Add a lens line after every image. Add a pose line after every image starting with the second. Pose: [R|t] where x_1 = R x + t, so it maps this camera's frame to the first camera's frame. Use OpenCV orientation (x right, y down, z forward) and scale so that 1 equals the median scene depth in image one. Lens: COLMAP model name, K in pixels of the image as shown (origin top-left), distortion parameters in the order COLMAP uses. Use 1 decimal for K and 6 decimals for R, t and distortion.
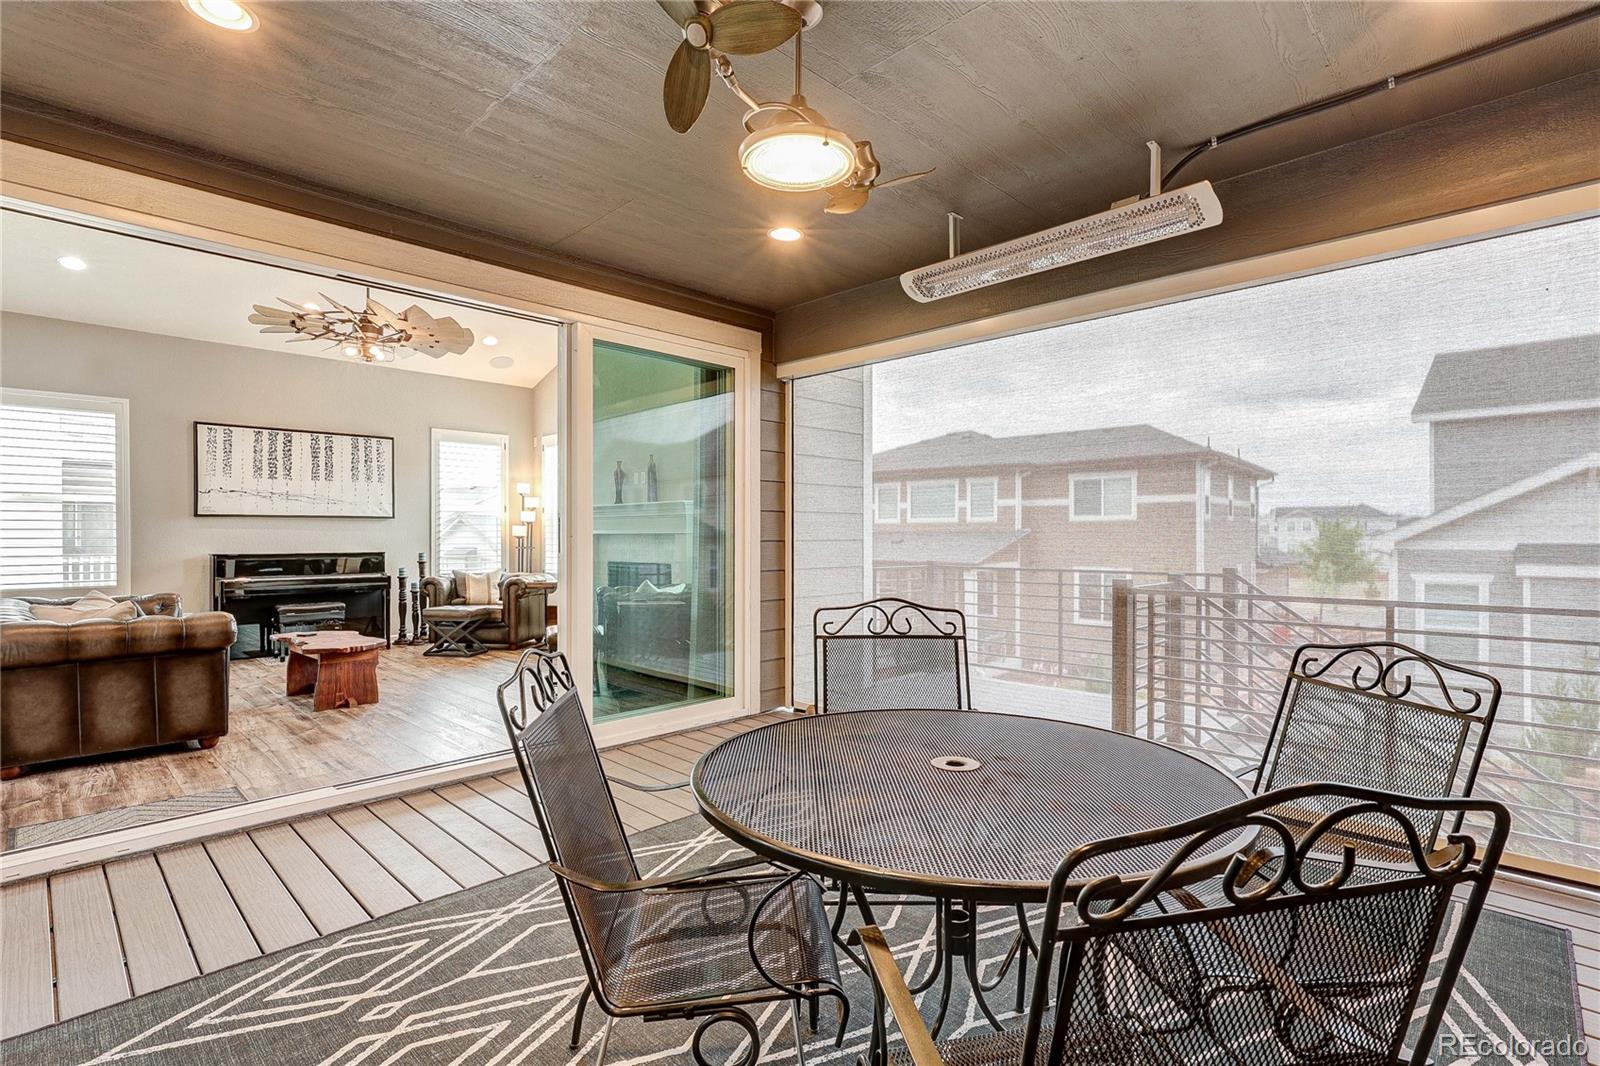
lens RADIAL K [[754.9, 0, 797.6], [0, 754.9, 533.5], [0, 0, 1]] dist [-0.003838, -0.000617]
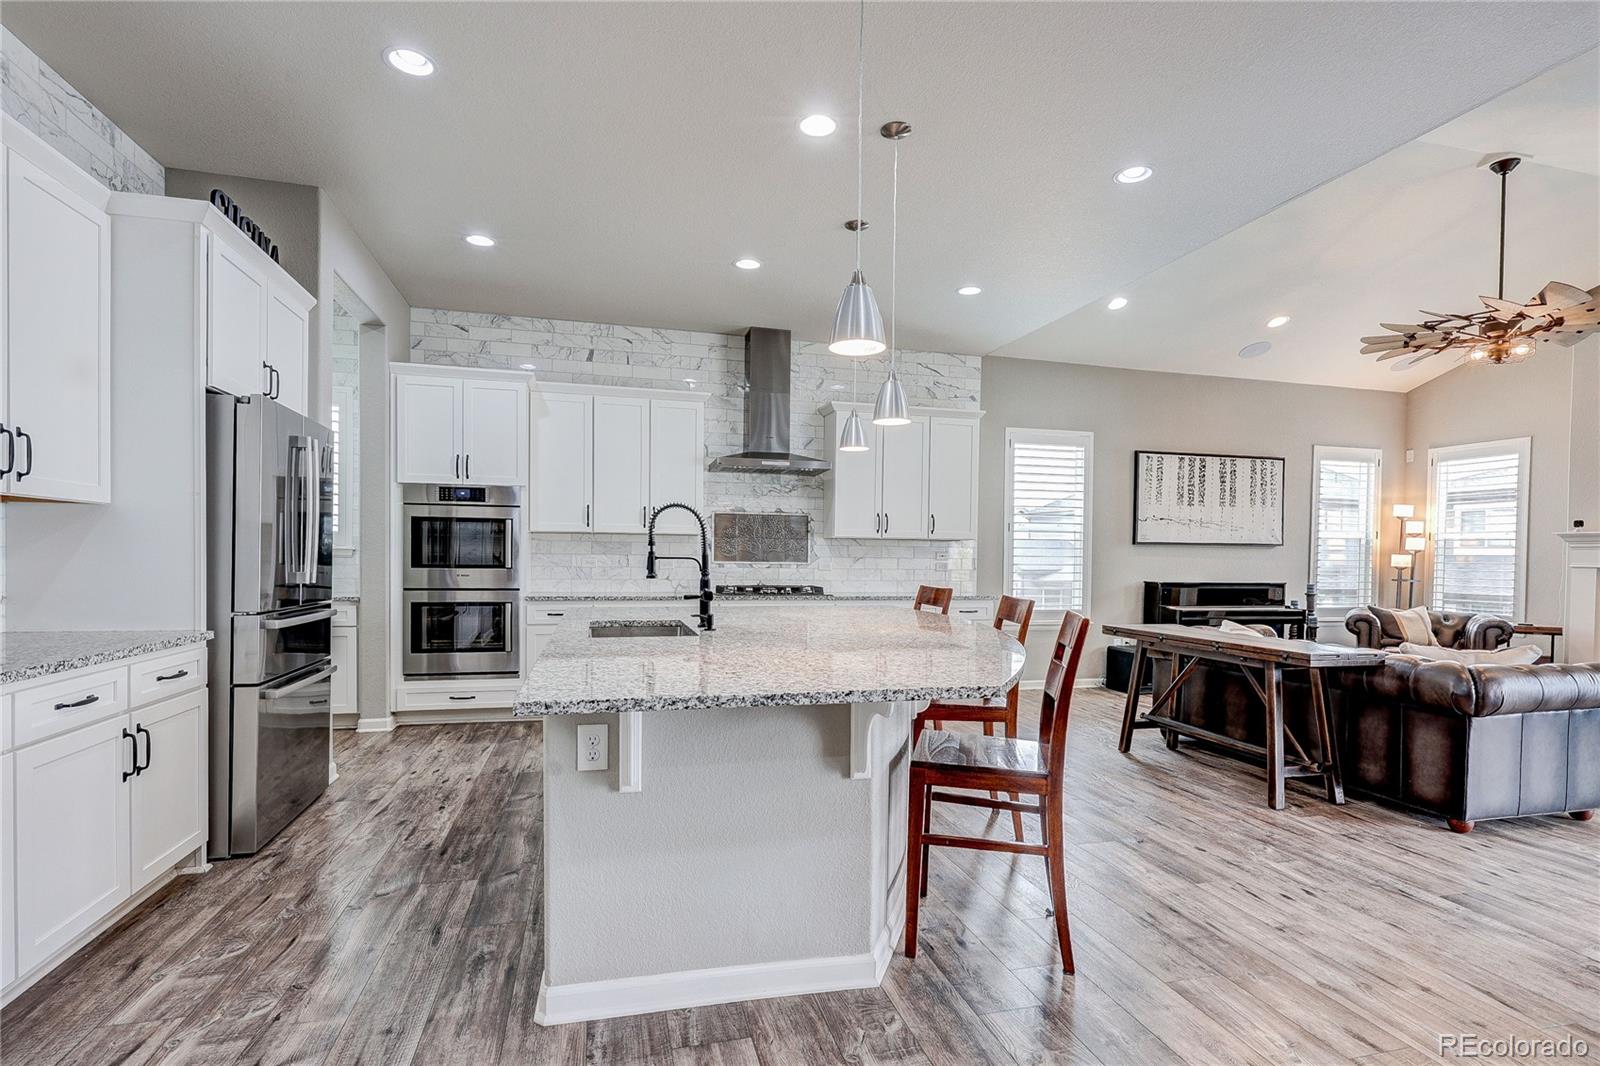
lens RADIAL K [[754.9, 0, 796.0], [0, 754.9, 542.6], [0, 0, 1]] dist [-0.003838, -0.000617]
pose [[0.860932, 0.006249, -0.508681, -0.618979], [-0.013033, 0.999867, -0.009774, -0.008230], [0.508552, 0.015045, 0.860900, -0.095713]]
